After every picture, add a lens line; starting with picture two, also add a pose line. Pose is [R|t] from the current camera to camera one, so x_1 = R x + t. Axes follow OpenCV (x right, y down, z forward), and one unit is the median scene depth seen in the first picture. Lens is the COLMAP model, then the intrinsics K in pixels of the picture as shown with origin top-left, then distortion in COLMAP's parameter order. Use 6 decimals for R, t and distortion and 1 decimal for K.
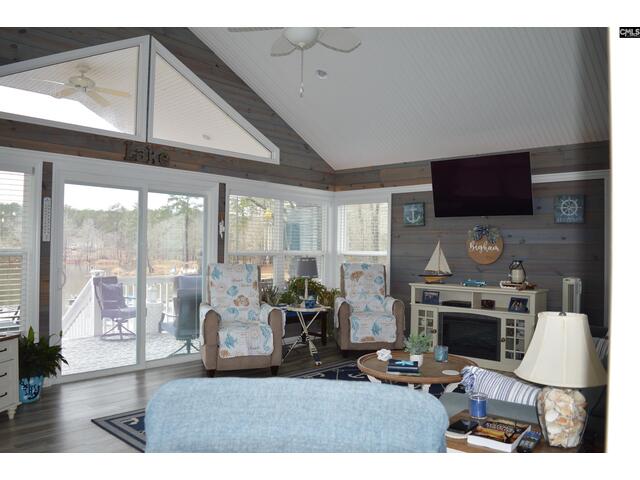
lens RADIAL K [[503.7, 0, 320.0], [0, 503.7, 240.0], [0, 0, 1]] dist [-0.079484, 0.001075]
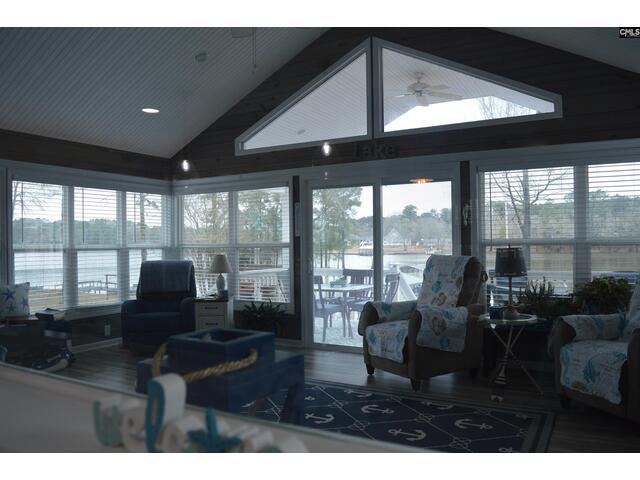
lens RADIAL K [[503.7, 0, 320.0], [0, 503.7, 240.0], [0, 0, 1]] dist [-0.079484, 0.001075]
pose [[0.228344, -0.017927, -0.973415, 0.621293], [0.031027, 0.999457, -0.011128, 0.024364], [0.973086, -0.027661, 0.228776, 0.608274]]
